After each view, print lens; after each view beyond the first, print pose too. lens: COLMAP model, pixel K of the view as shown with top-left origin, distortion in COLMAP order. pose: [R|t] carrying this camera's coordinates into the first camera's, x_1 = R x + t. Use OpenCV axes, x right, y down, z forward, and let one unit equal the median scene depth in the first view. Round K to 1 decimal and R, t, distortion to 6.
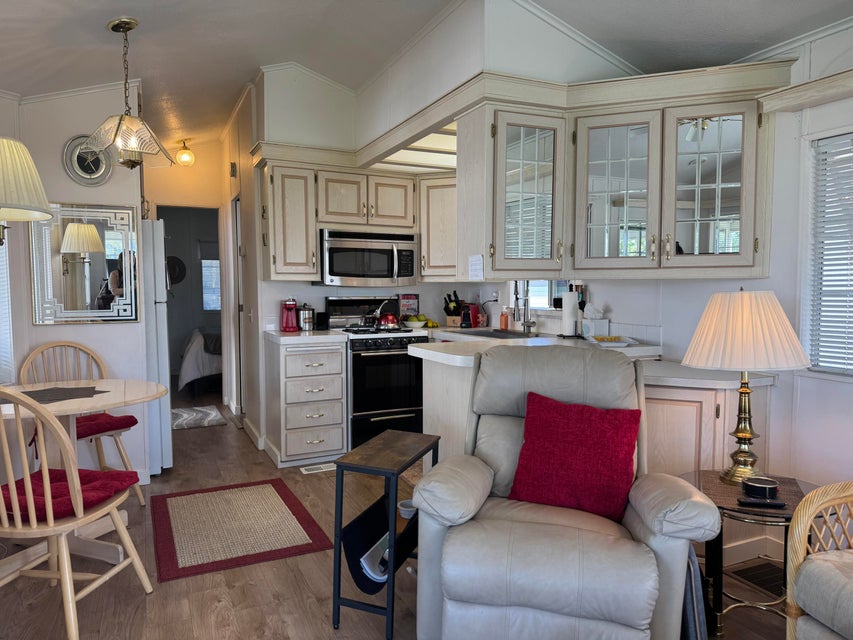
lens RADIAL K [[602.8, 0, 426.5], [0, 602.8, 320.0], [0, 0, 1]] dist [0.003993, -0.055005]
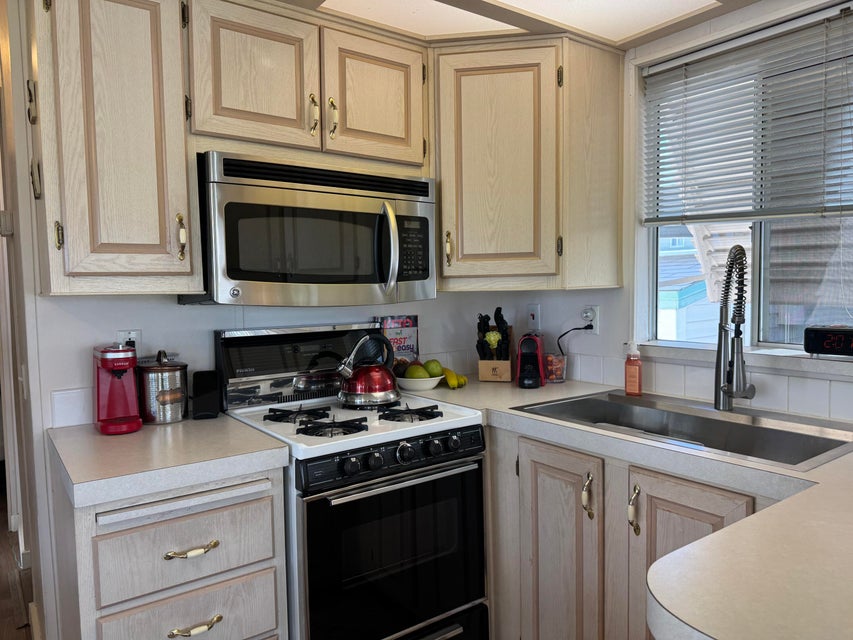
lens RADIAL K [[602.8, 0, 426.5], [0, 602.8, 320.0], [0, 0, 1]] dist [0.003993, -0.055005]
pose [[0.981144, -0.023261, 0.191874, -0.108967], [0.022787, 0.999729, 0.004679, -0.046024], [-0.191930, -0.000219, 0.981409, 0.592126]]
